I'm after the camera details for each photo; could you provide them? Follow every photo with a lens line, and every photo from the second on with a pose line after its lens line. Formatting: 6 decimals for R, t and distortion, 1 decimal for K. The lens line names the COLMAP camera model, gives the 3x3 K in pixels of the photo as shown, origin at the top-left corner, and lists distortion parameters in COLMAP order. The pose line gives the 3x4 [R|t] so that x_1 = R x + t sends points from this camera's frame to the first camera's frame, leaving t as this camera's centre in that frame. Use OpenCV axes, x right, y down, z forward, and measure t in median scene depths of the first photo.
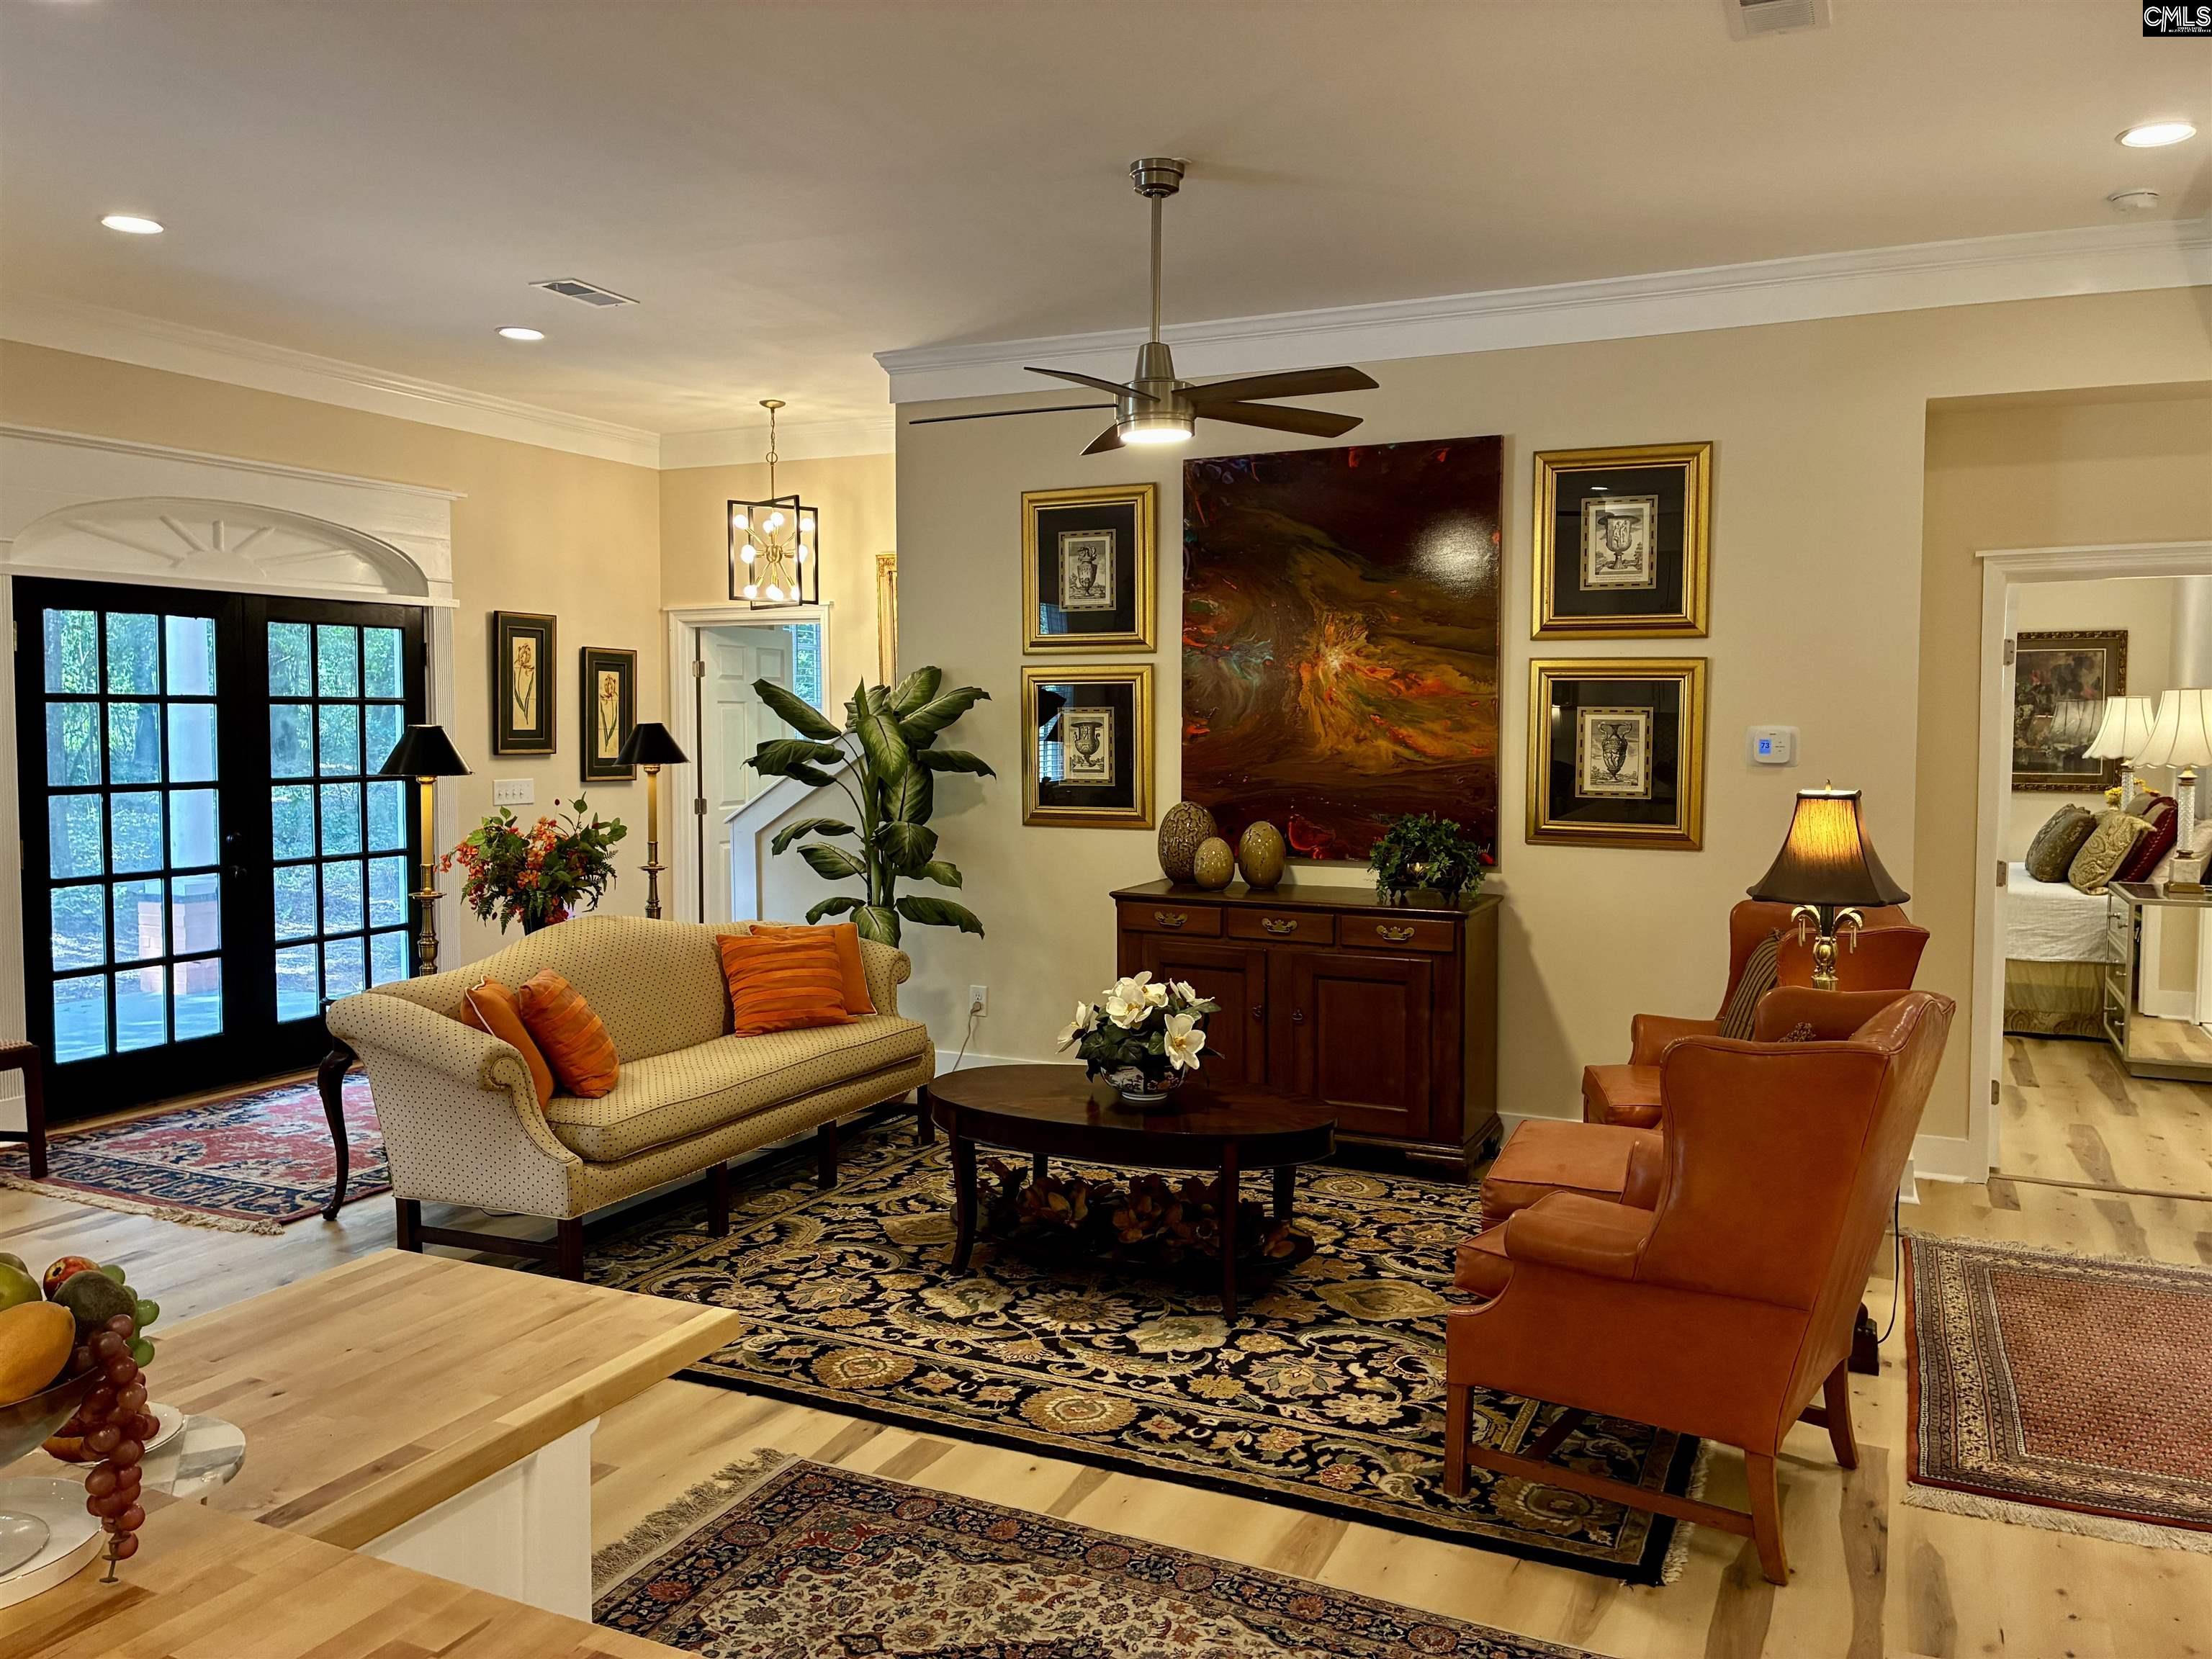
lens RADIAL K [[1667.9, 0, 1107.1], [0, 1667.9, 830.6], [0, 0, 1]] dist [0.047502, -0.046865]
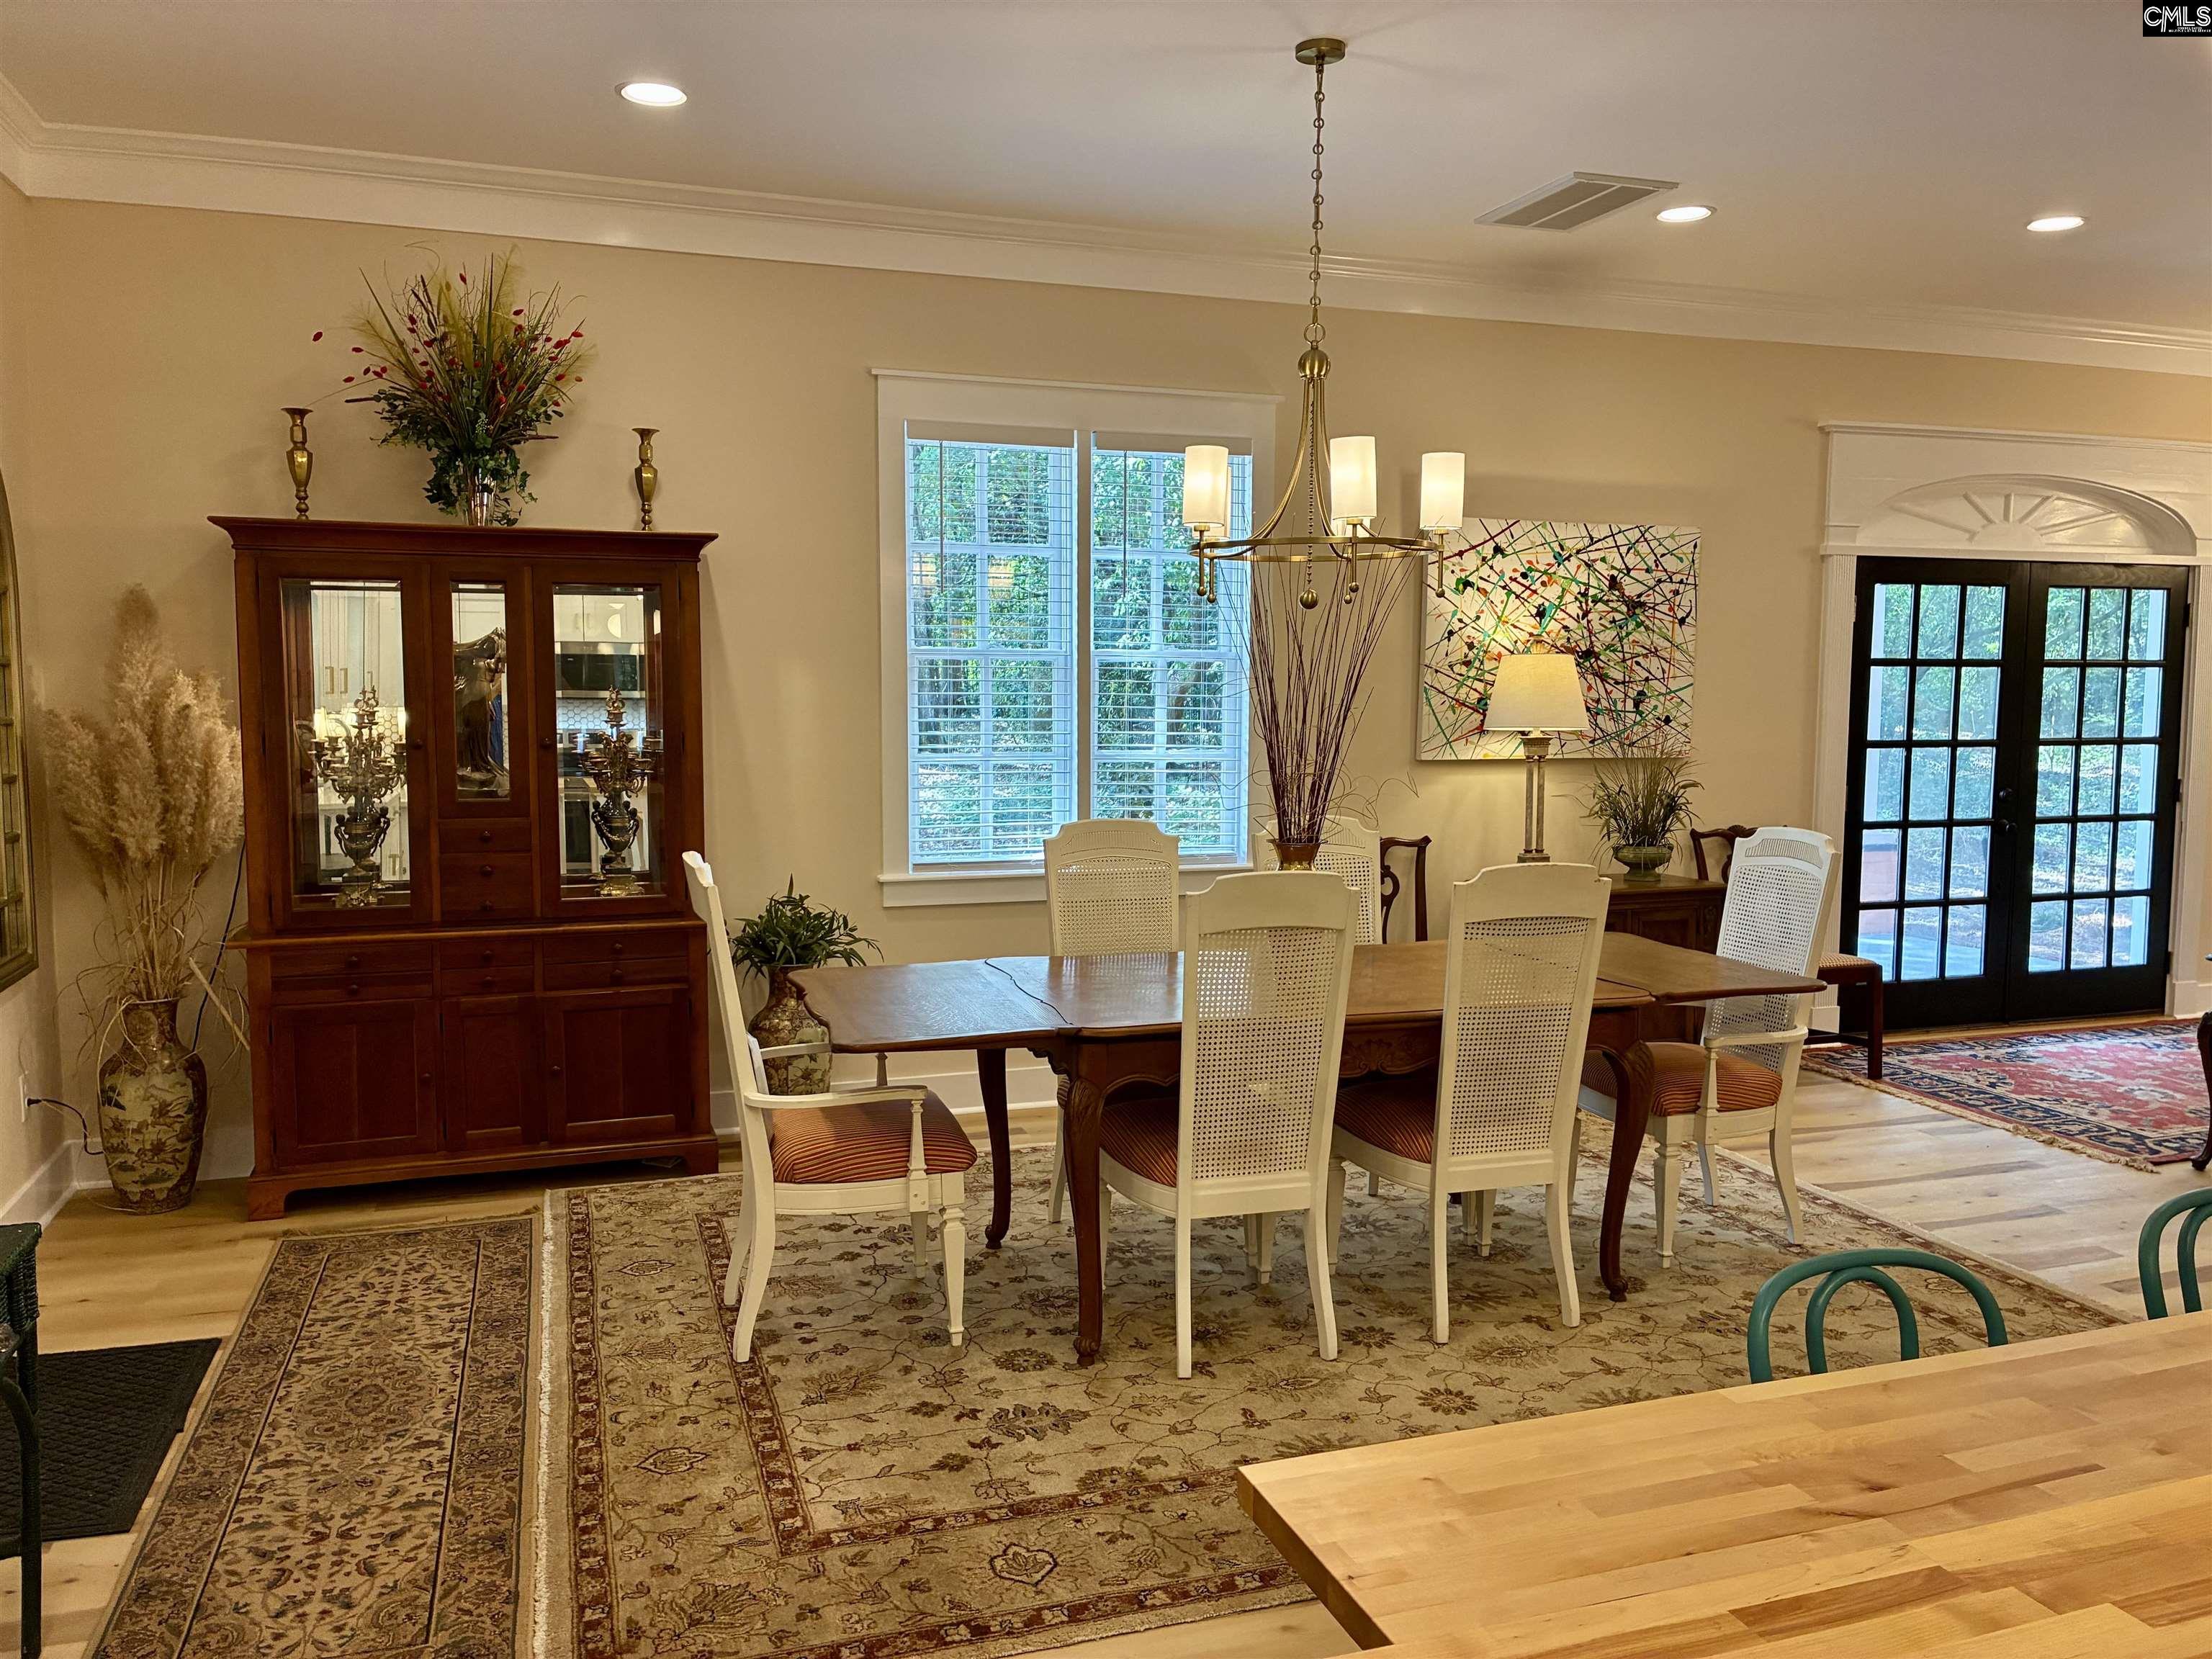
lens RADIAL K [[1667.9, 0, 1121.0], [0, 1667.9, 812.9], [0, 0, 1]] dist [0.047502, -0.046865]
pose [[0.685043, 0.057591, -0.726223, -0.132111], [-0.051787, 0.998198, 0.030309, 0.013523], [0.726660, 0.016846, 0.686791, -0.132105]]
